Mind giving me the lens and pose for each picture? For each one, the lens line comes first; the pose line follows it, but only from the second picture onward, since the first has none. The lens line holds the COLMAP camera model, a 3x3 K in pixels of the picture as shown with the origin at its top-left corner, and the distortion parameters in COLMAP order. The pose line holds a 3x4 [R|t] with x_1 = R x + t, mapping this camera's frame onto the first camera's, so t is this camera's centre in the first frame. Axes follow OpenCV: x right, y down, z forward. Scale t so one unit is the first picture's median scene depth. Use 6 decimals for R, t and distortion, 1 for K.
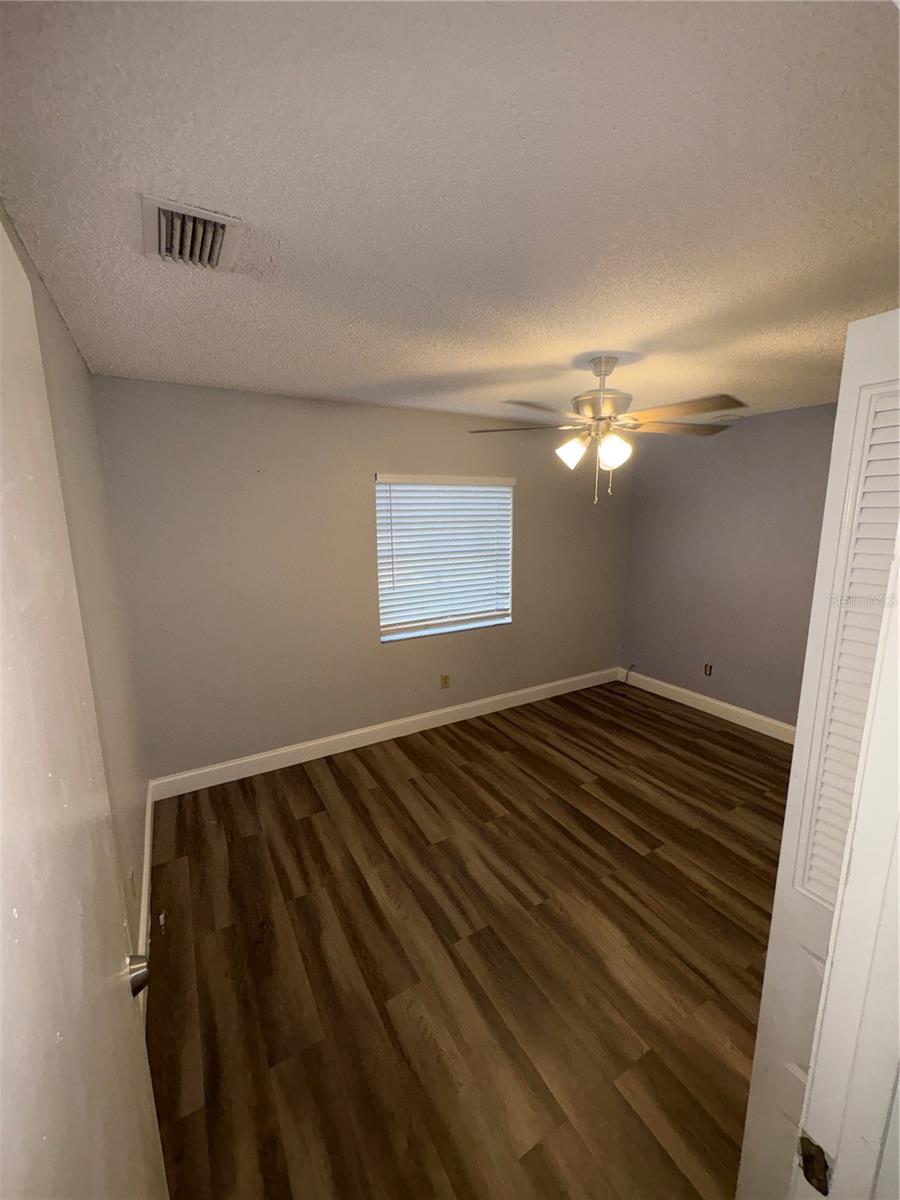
lens RADIAL K [[480.4, 0, 450.0], [0, 480.4, 600.0], [0, 0, 1]] dist [0.000323, 0.000045]
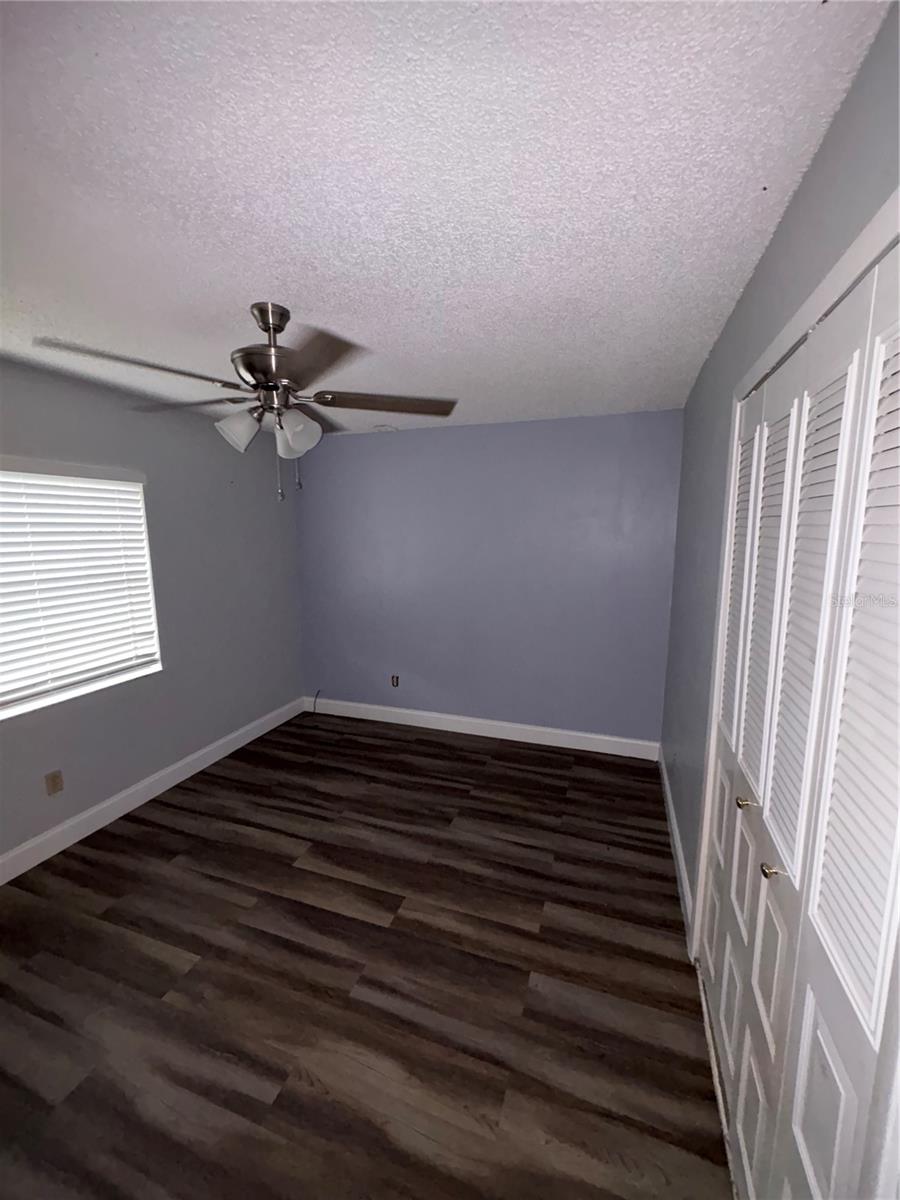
lens RADIAL K [[480.4, 0, 450.0], [0, 480.4, 600.0], [0, 0, 1]] dist [0.000323, 0.000045]
pose [[0.764484, -0.093359, 0.637846, 0.006707], [0.120816, 0.992675, 0.000490, -0.008600], [-0.633220, 0.076687, 0.770164, 0.171701]]
